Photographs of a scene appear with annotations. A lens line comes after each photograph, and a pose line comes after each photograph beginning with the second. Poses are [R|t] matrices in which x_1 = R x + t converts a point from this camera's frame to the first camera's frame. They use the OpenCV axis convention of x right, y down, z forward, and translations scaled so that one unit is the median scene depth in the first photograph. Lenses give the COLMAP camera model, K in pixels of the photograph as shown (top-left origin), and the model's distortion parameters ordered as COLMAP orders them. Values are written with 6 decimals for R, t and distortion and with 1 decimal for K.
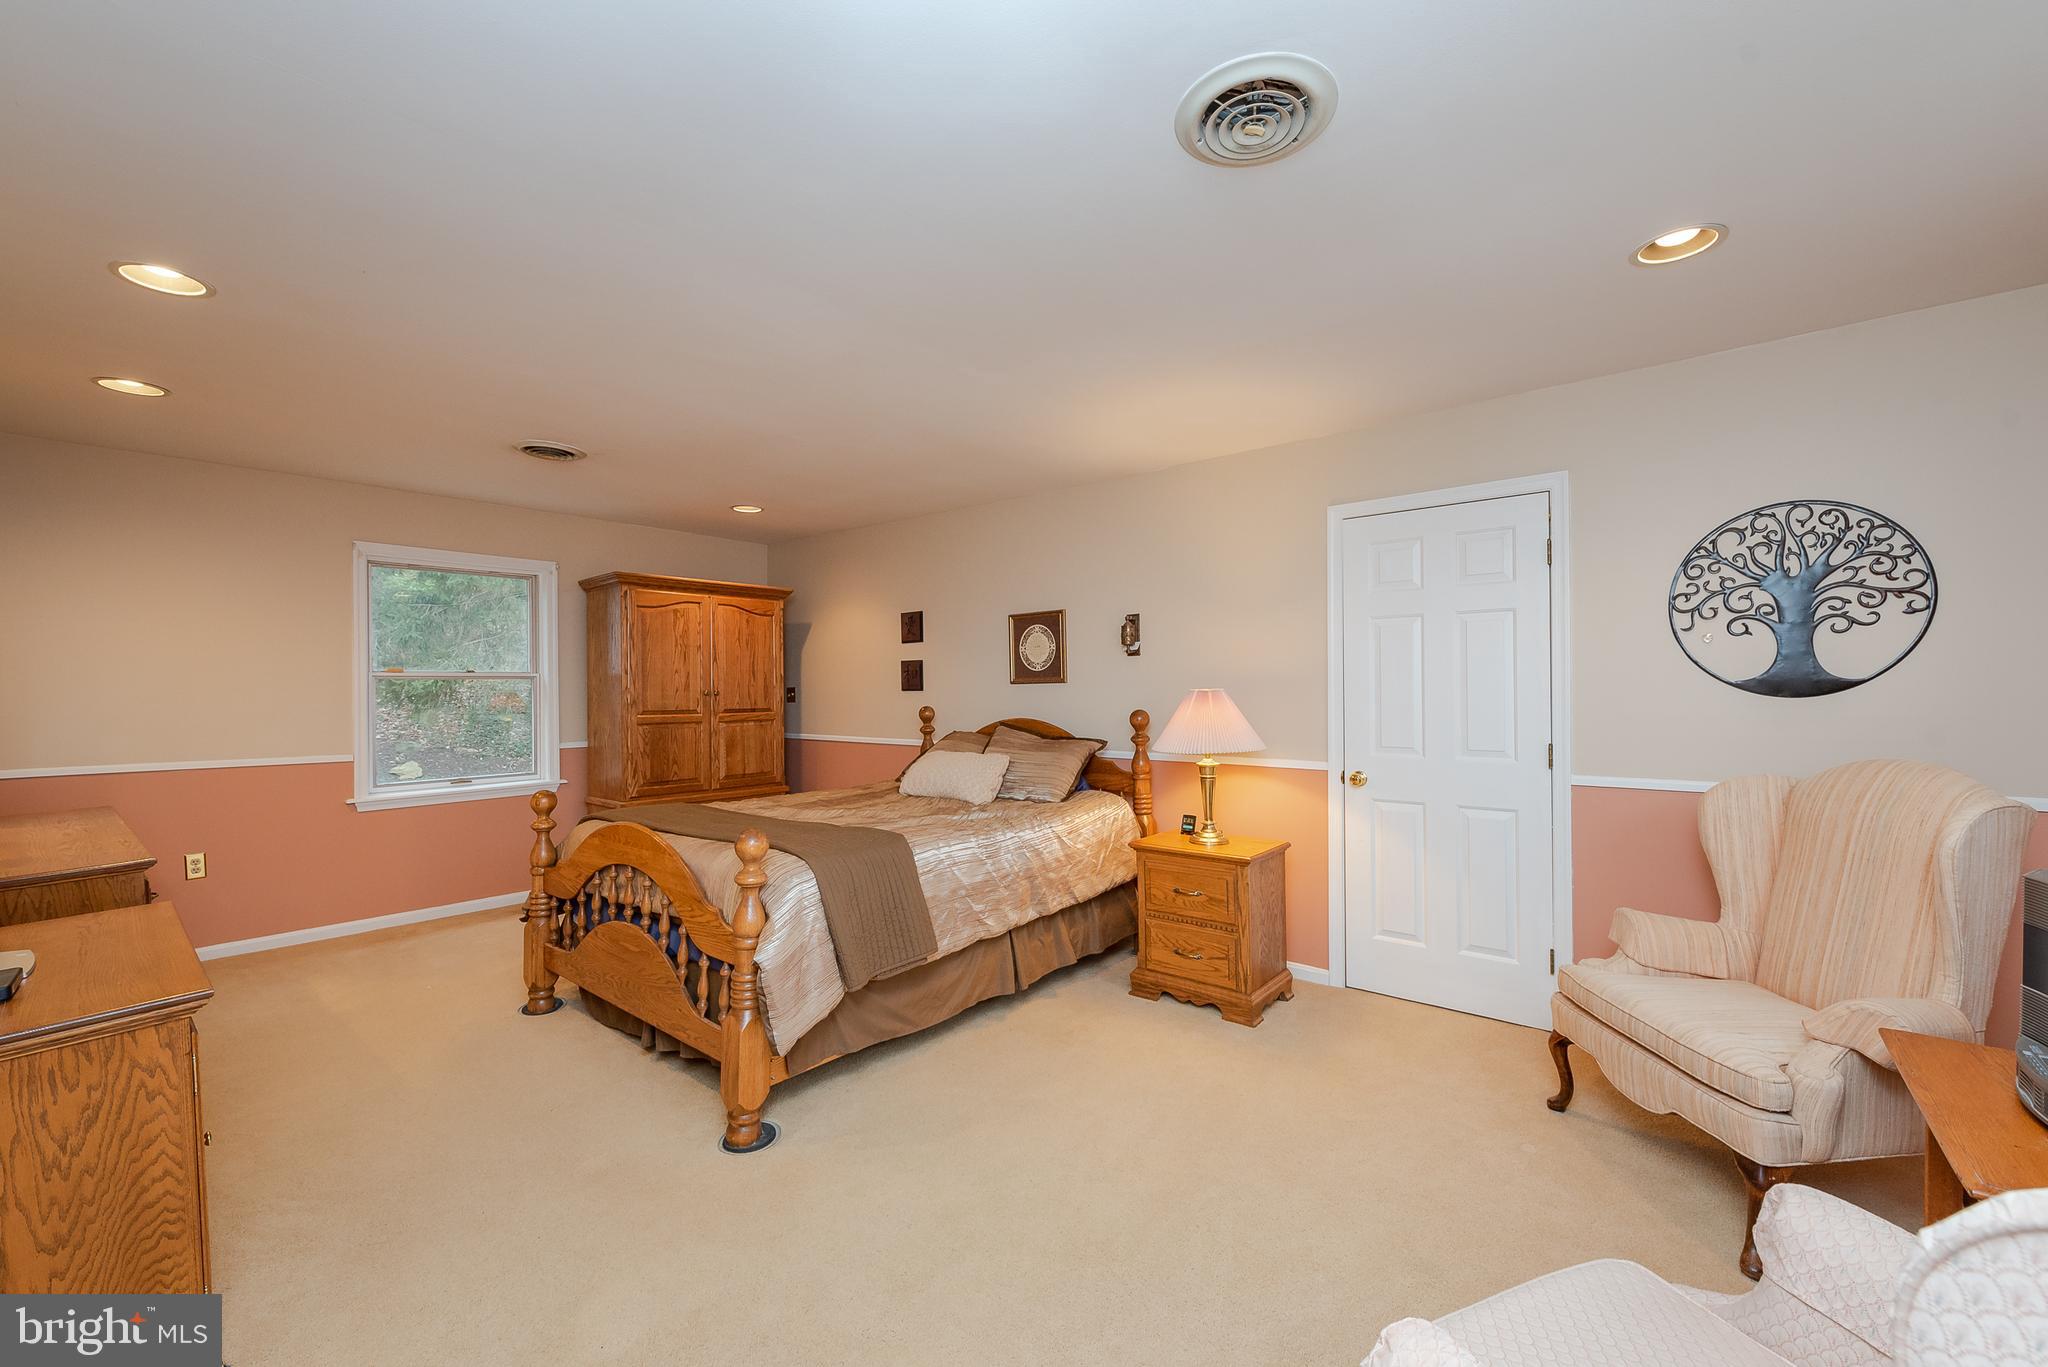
lens RADIAL K [[802.0, 0, 1024.2], [0, 802.0, 678.3], [0, 0, 1]] dist [0.003900, 0.000228]
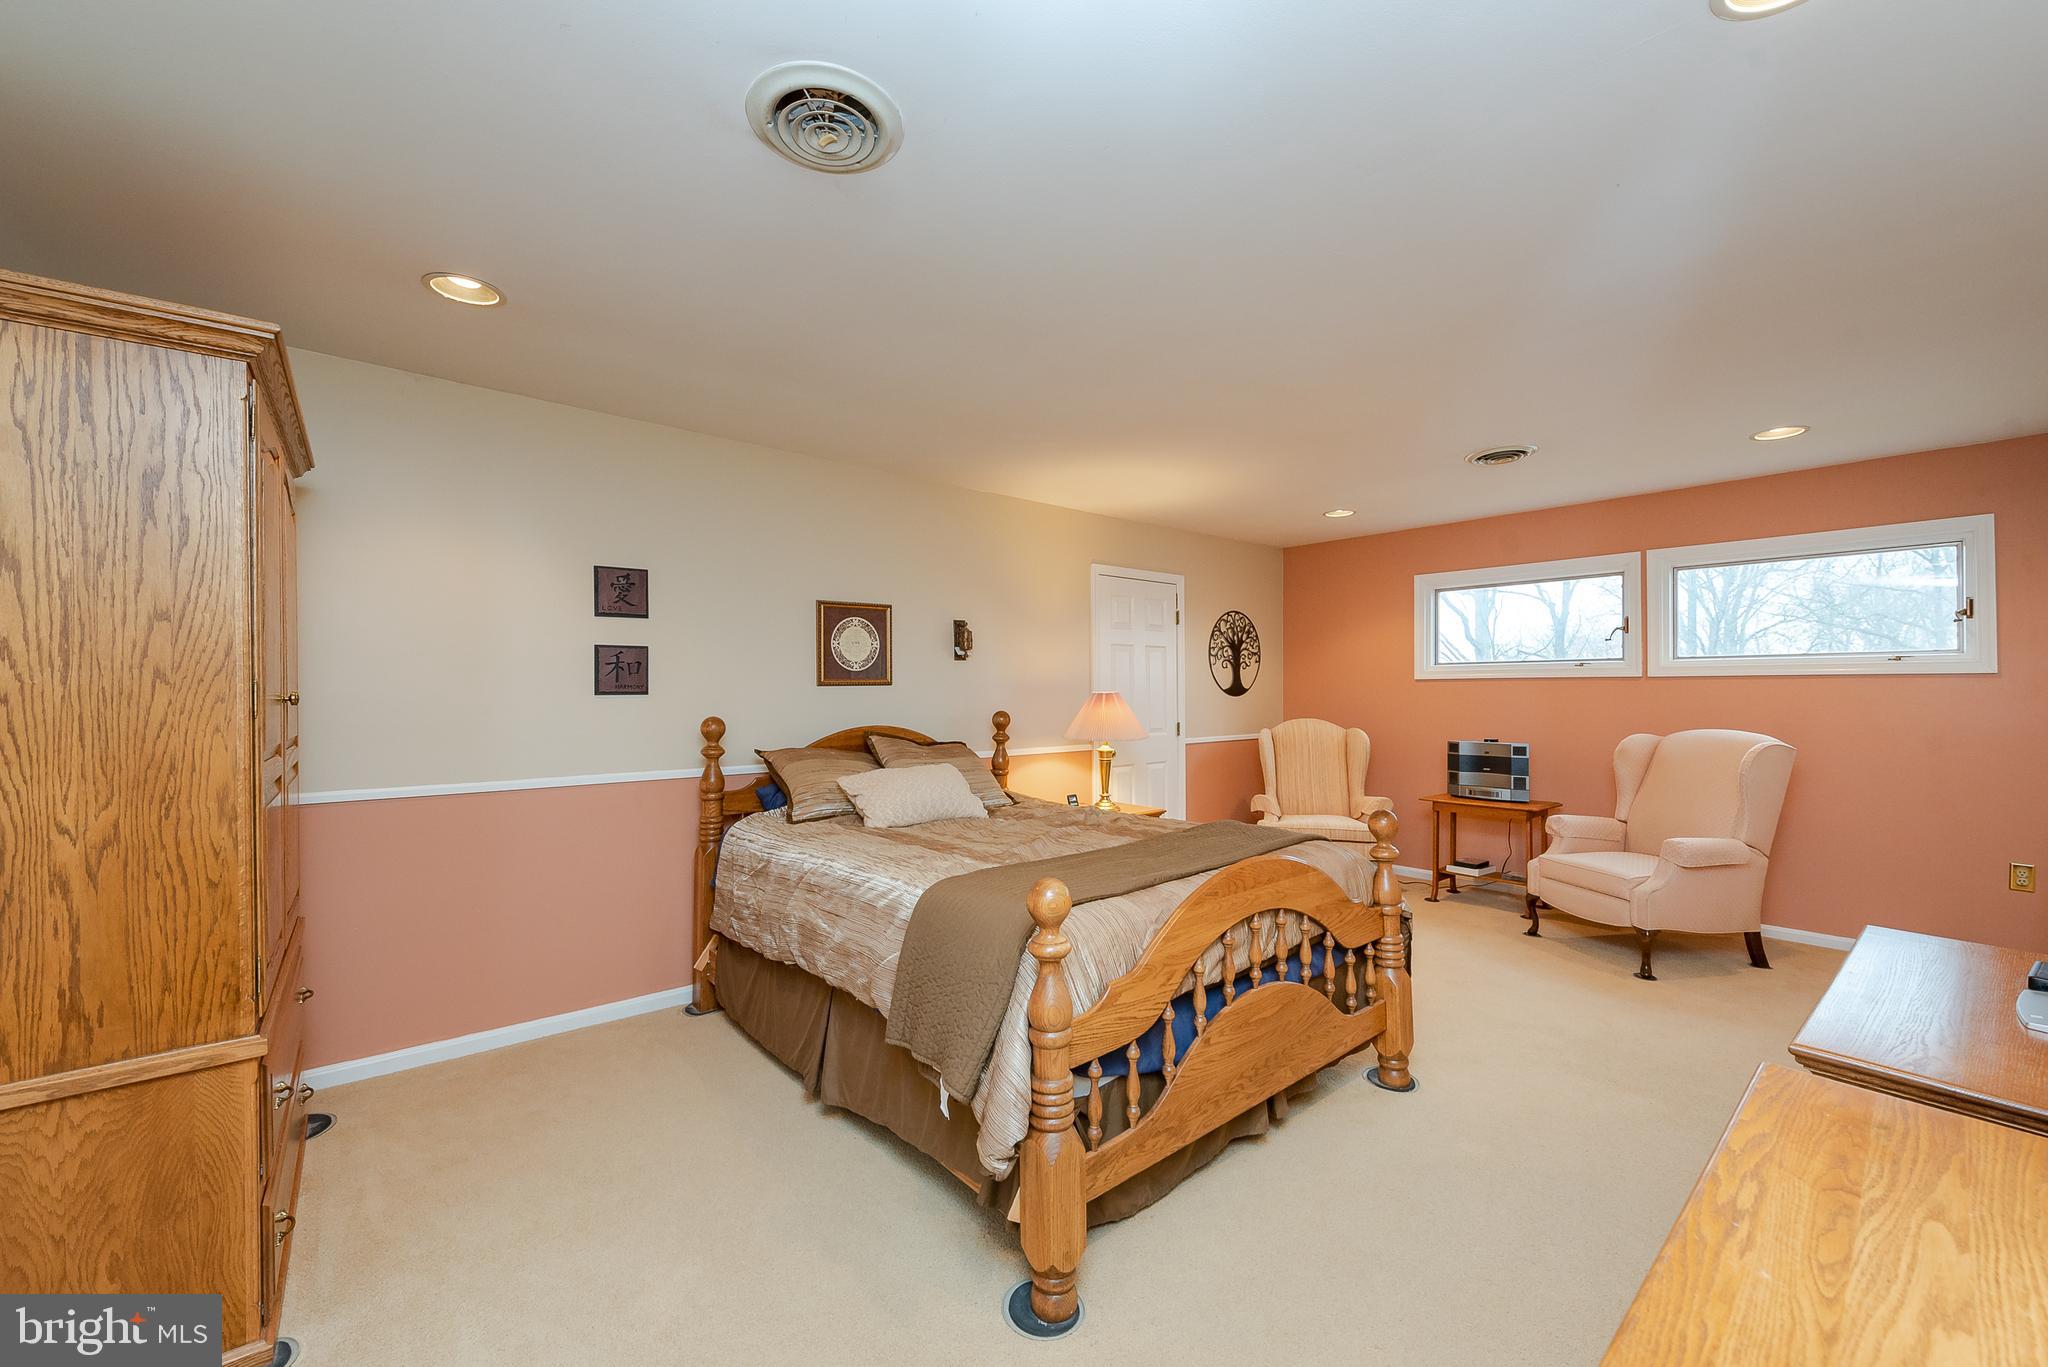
lens RADIAL K [[802.0, 0, 1011.4], [0, 802.0, 694.6], [0, 0, 1]] dist [0.003900, 0.000228]
pose [[0.186576, 0.005024, 0.982428, -1.073310], [-0.007316, 0.999966, -0.003724, 0.024287], [-0.982413, -0.006493, 0.186606, 0.907279]]
